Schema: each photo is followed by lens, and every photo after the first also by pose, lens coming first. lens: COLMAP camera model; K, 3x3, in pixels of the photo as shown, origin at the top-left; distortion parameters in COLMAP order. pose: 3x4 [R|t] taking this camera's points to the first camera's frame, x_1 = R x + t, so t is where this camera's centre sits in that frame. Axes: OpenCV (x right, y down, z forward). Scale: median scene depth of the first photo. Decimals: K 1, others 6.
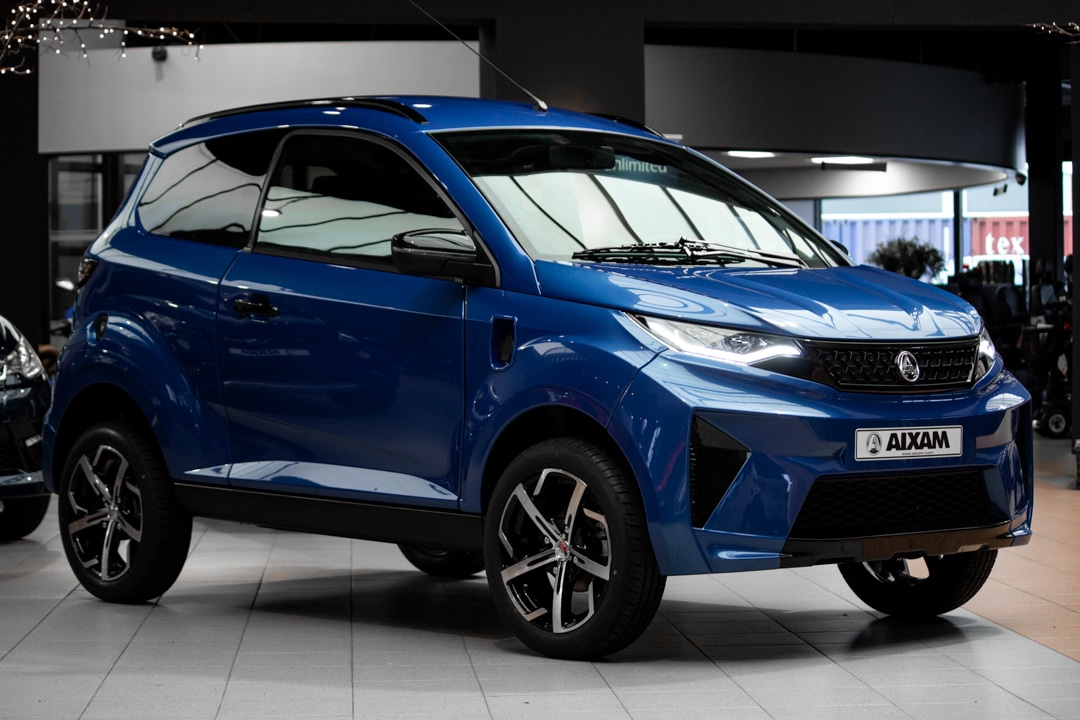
lens RADIAL K [[2684.3, 0, 540.0], [0, 2684.3, 360.0], [0, 0, 1]] dist [-0.350518, 0.282242]
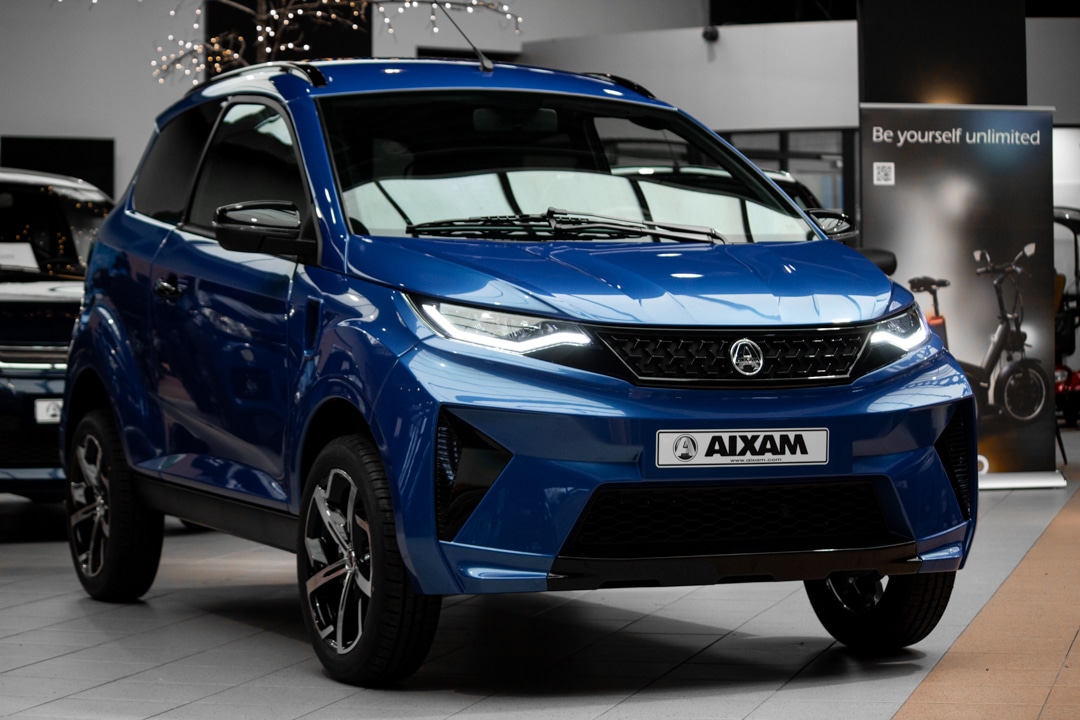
lens RADIAL K [[2684.3, 0, 540.0], [0, 2684.3, 360.0], [0, 0, 1]] dist [-0.350518, 0.282242]
pose [[0.955423, 0.007168, -0.295152, 0.326011], [-0.005884, 0.999969, 0.005238, -0.000787], [0.295180, -0.003268, 0.955436, 0.168215]]
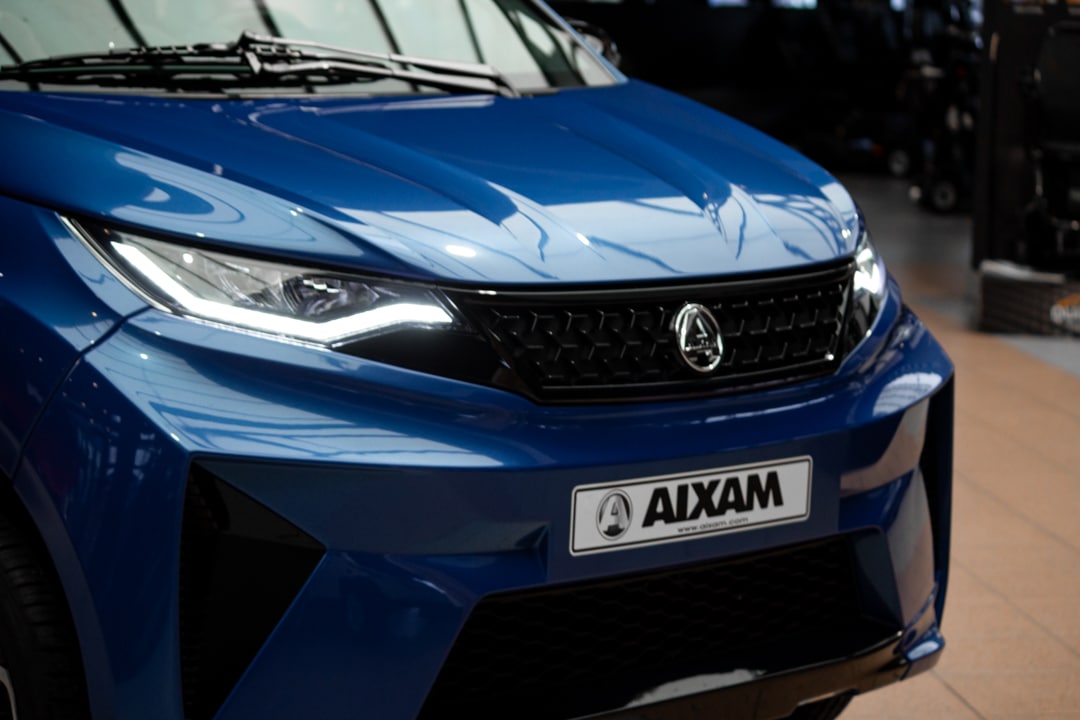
lens RADIAL K [[2854.1, 0, 540.0], [0, 2854.1, 360.0], [0, 0, 1]] dist [-0.308205, -0.150822]
pose [[0.997970, 0.023228, 0.059293, 0.081350], [-0.029502, 0.993795, 0.107242, -0.045857], [-0.056434, -0.108774, 0.992463, 0.510537]]
